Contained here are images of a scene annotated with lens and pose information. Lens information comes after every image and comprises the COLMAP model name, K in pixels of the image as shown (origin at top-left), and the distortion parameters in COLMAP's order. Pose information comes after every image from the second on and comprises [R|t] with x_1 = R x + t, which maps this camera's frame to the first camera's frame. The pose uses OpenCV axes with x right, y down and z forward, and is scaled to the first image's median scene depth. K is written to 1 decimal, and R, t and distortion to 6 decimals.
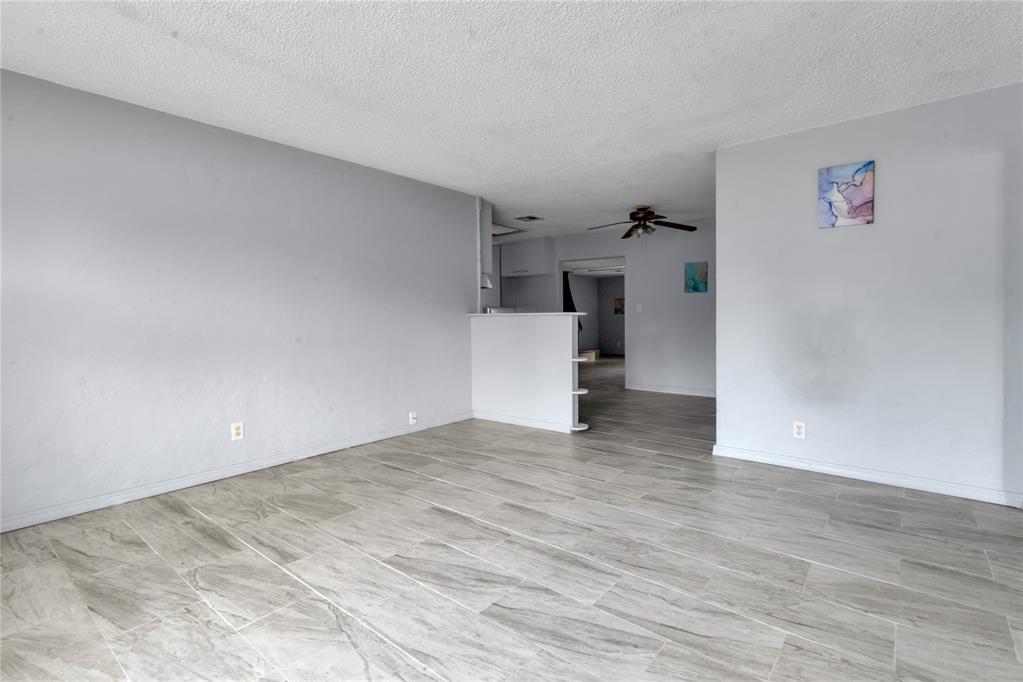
lens RADIAL K [[484.9, 0, 510.7], [0, 484.9, 324.5], [0, 0, 1]] dist [0.001351, 0.000149]
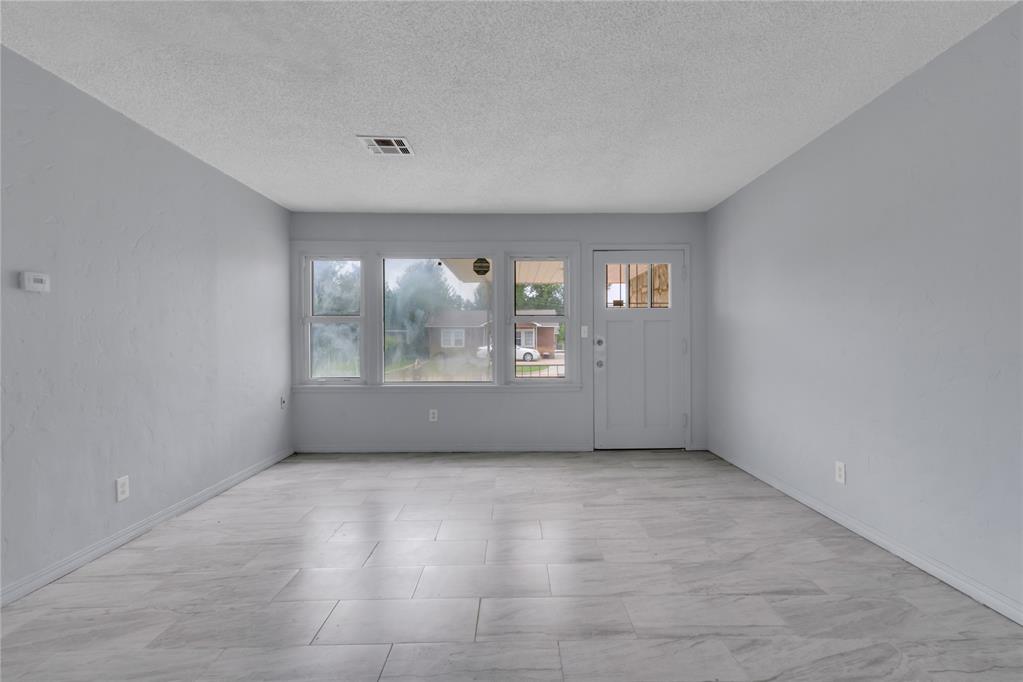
lens RADIAL K [[473.6, 0, 517.7], [0, 473.6, 335.9], [0, 0, 1]] dist [0.002156, 0.000408]
pose [[-0.767244, 0.005366, -0.641333, 0.430862], [-0.000178, 0.999963, 0.008580, -0.029564], [0.641355, 0.006697, -0.767215, 1.342953]]
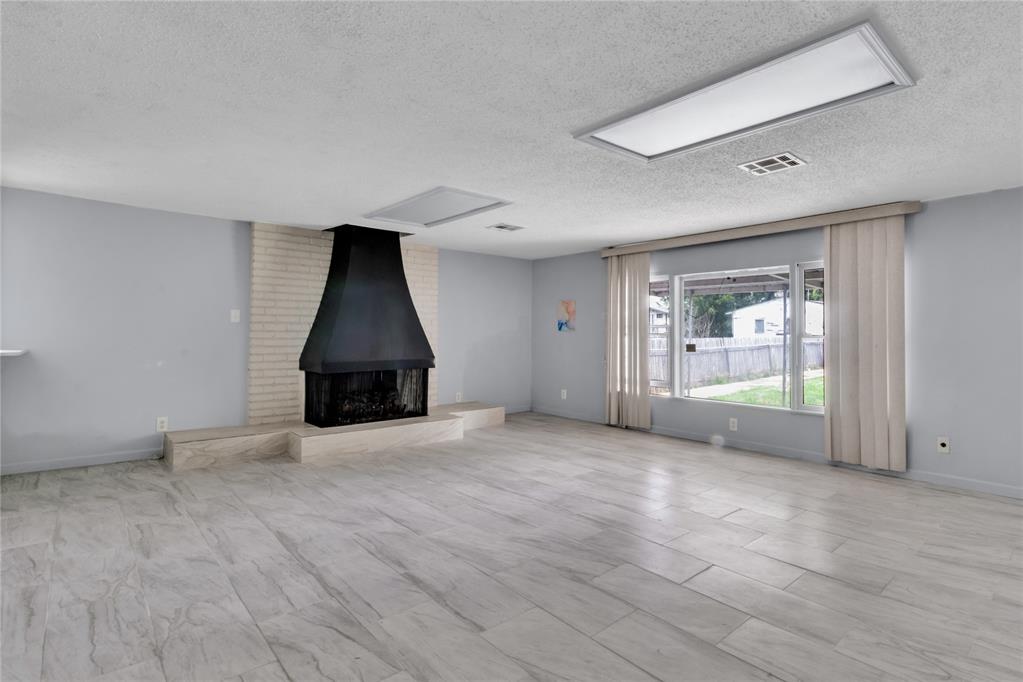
lens RADIAL K [[499.3, 0, 506.4], [0, 499.3, 321.7], [0, 0, 1]] dist [0.001284, 0.000072]
pose [[0.982311, 0.012656, -0.186830, 1.109223], [-0.020178, 0.999058, -0.038415, -0.048887], [0.186168, 0.041505, 0.981641, 2.111102]]
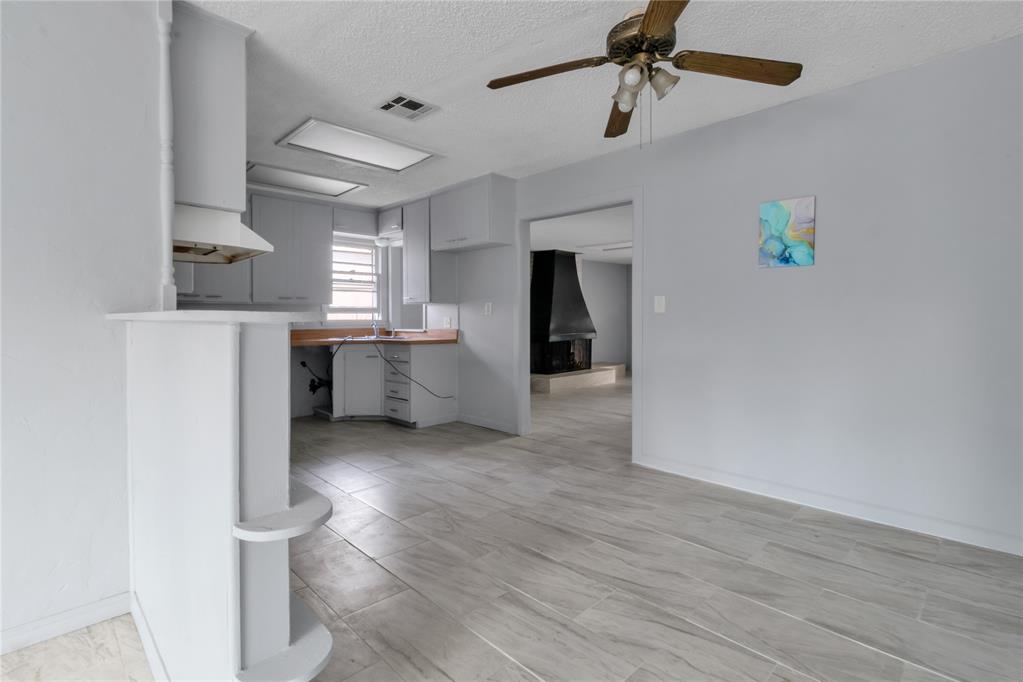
lens RADIAL K [[484.9, 0, 510.7], [0, 484.9, 324.5], [0, 0, 1]] dist [0.001351, 0.000149]
pose [[0.993821, 0.006488, -0.110803, 0.380686], [-0.006290, 0.999978, 0.002144, -0.029228], [0.110815, -0.001434, 0.993840, 1.113218]]
